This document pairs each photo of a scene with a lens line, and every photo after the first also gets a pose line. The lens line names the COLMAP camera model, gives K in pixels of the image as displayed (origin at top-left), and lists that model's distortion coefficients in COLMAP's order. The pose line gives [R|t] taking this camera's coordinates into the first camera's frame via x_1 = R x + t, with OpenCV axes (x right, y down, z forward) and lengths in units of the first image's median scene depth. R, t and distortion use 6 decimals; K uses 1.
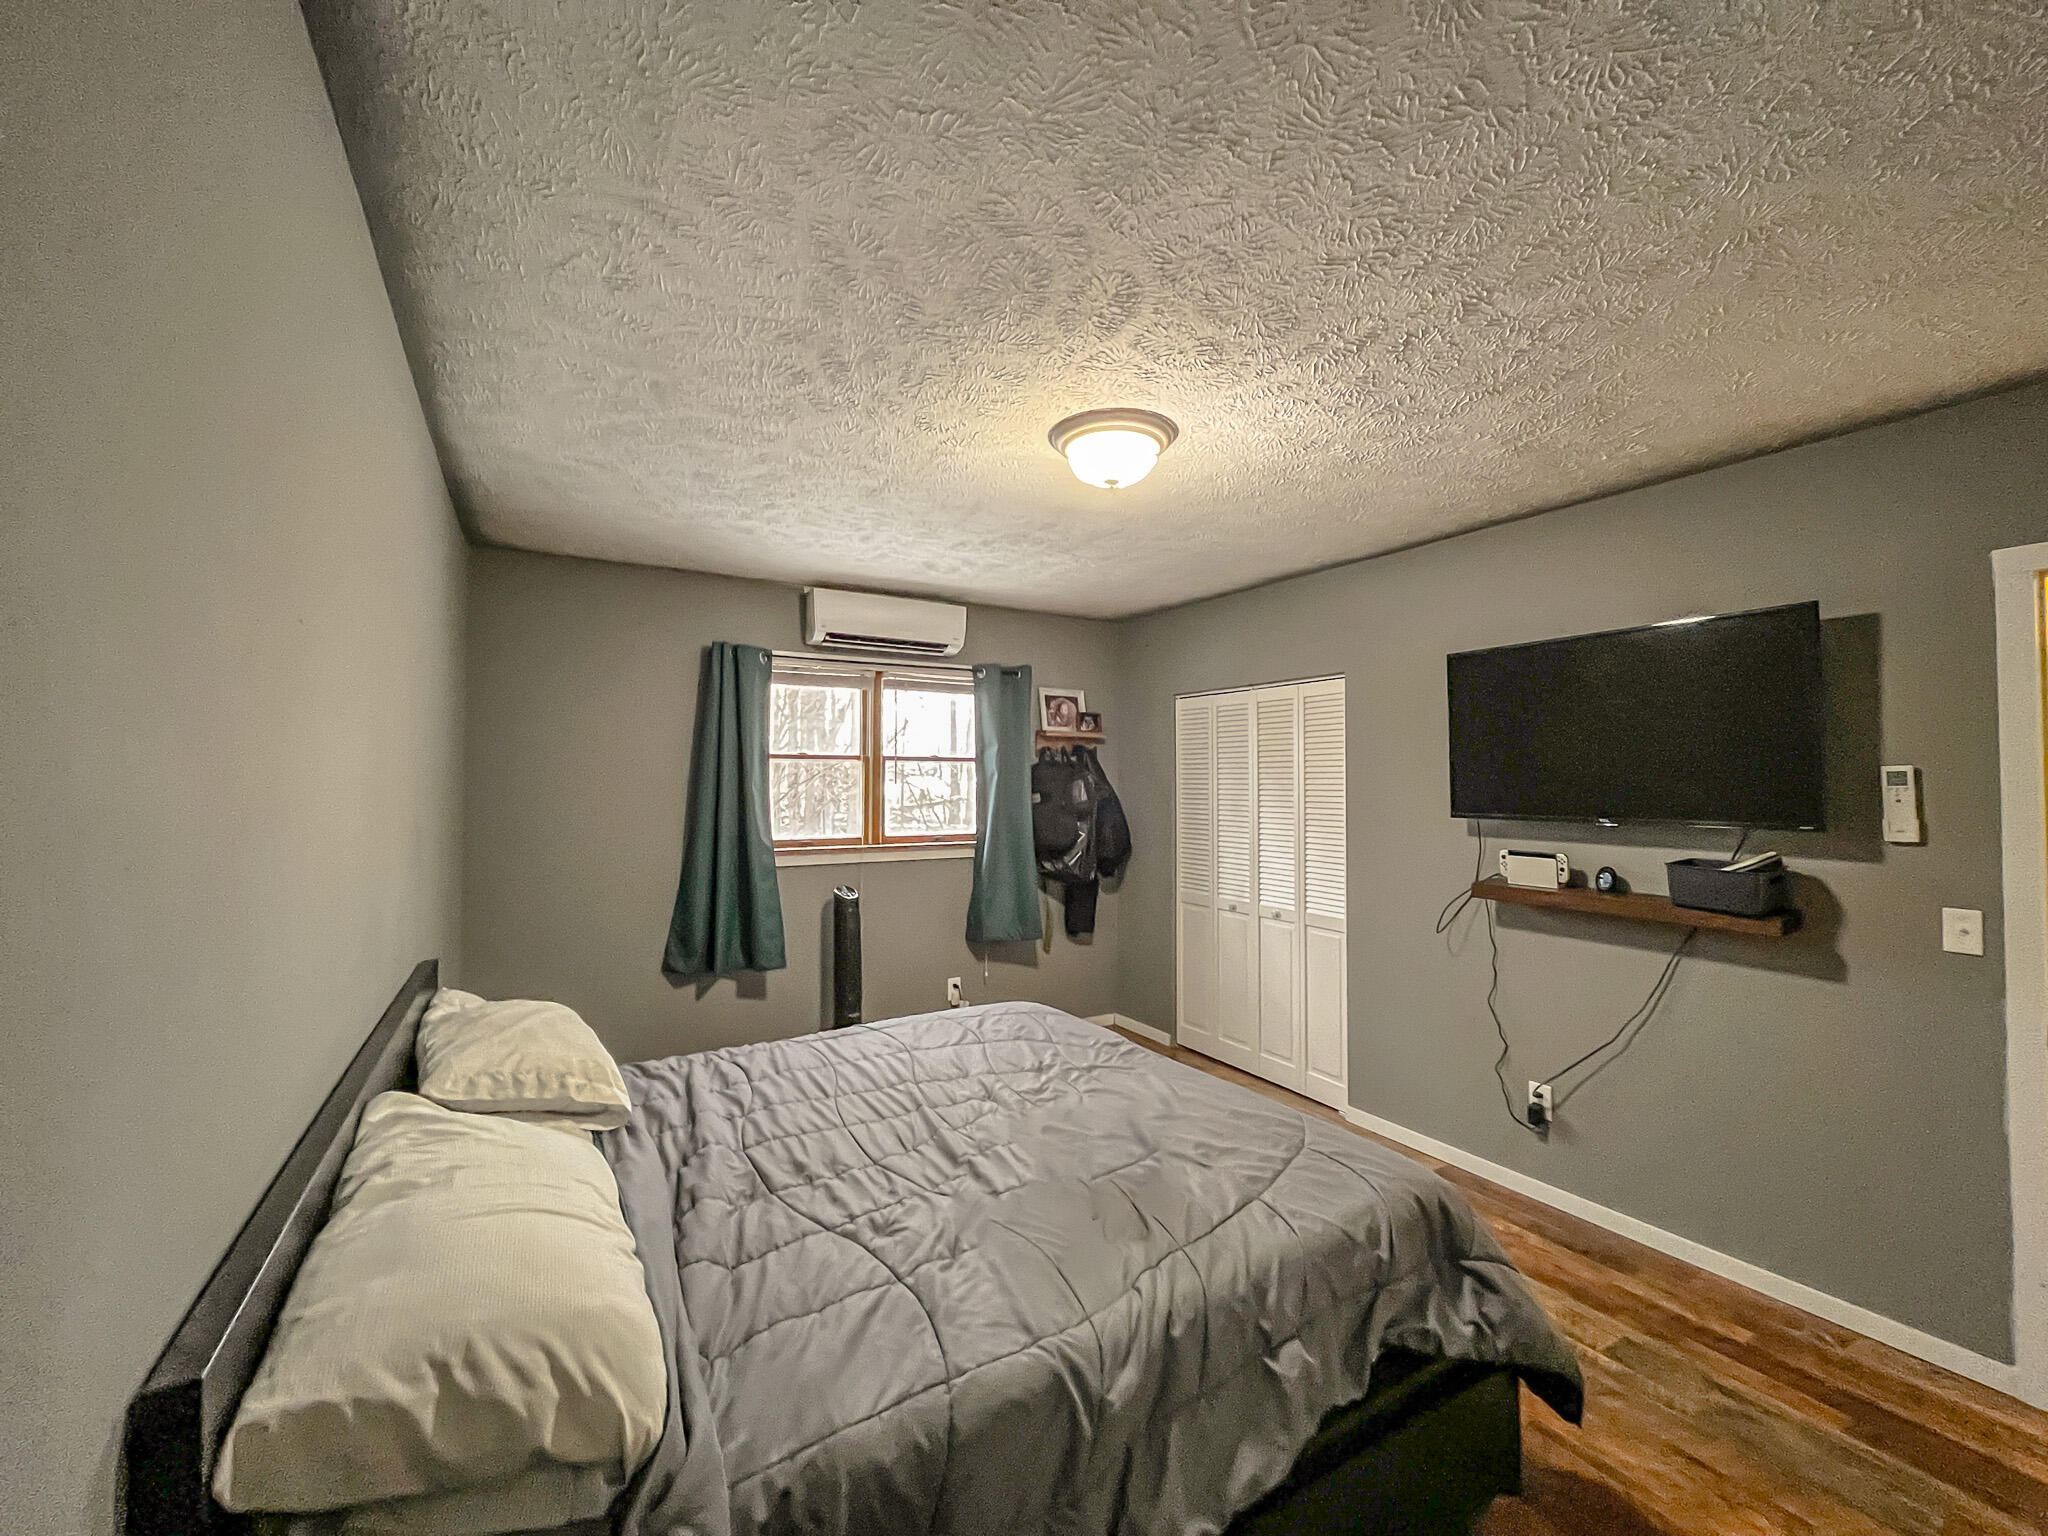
lens RADIAL K [[829.7, 0, 1026.7], [0, 829.7, 761.1], [0, 0, 1]] dist [-0.000684, -0.000607]
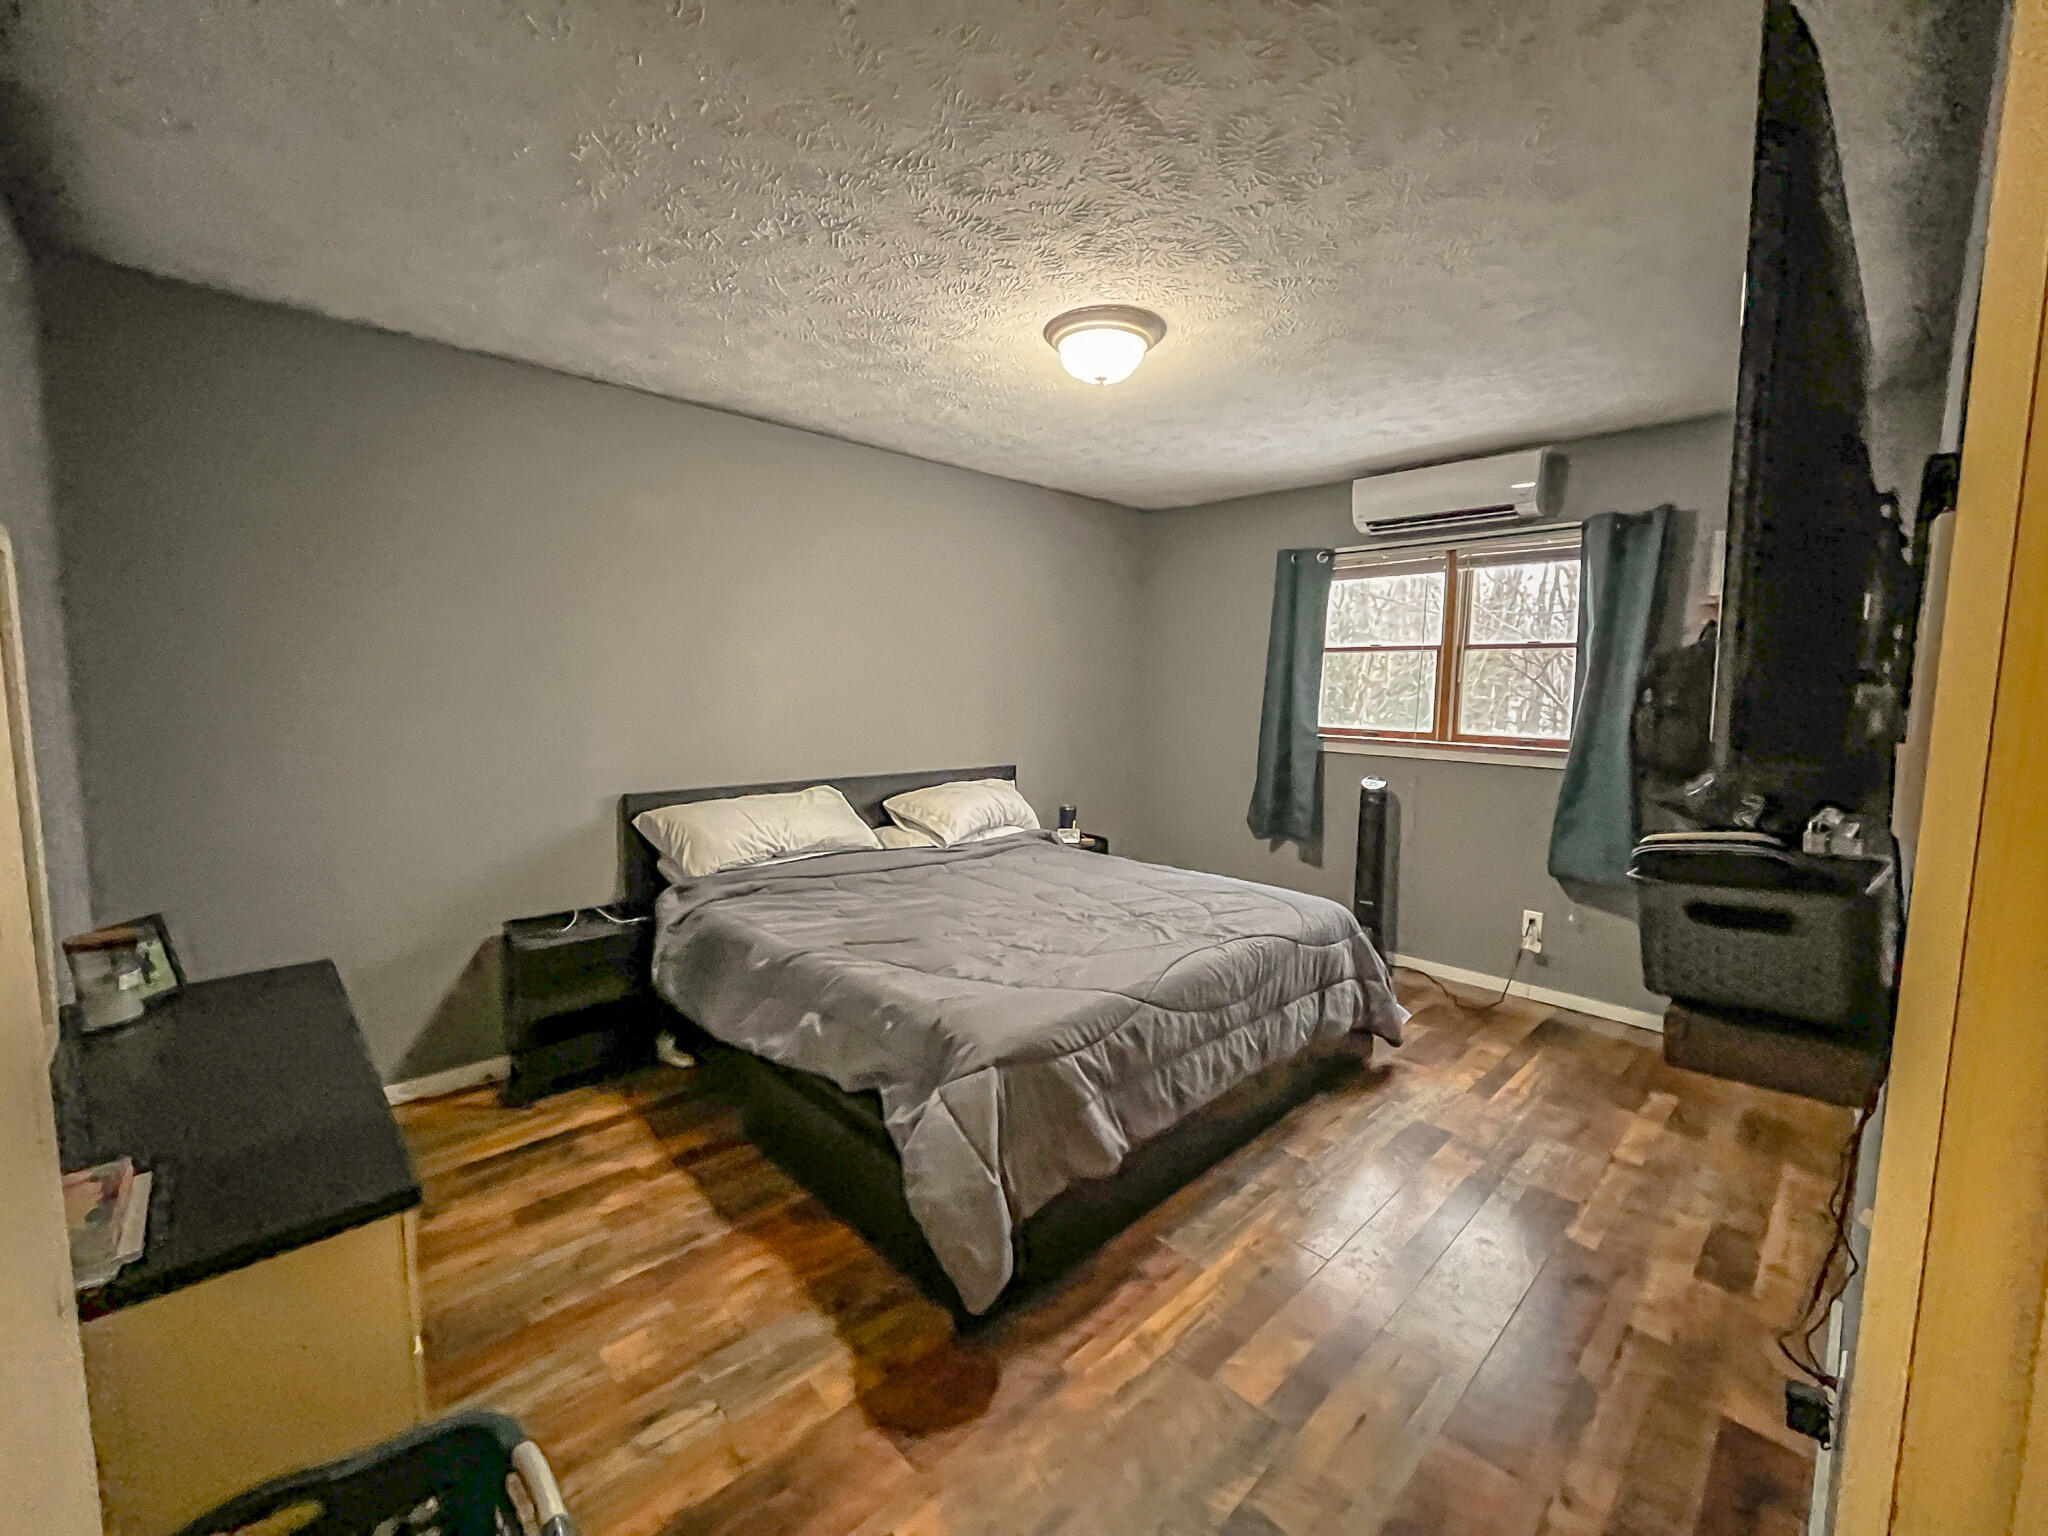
lens RADIAL K [[829.7, 0, 1031.2], [0, 829.7, 767.0], [0, 0, 1]] dist [-0.000684, -0.000607]
pose [[0.240626, 0.102818, -0.965157, 0.651825], [0.011005, 0.994021, 0.108636, 0.024758], [0.970555, -0.036762, 0.238056, 0.360236]]
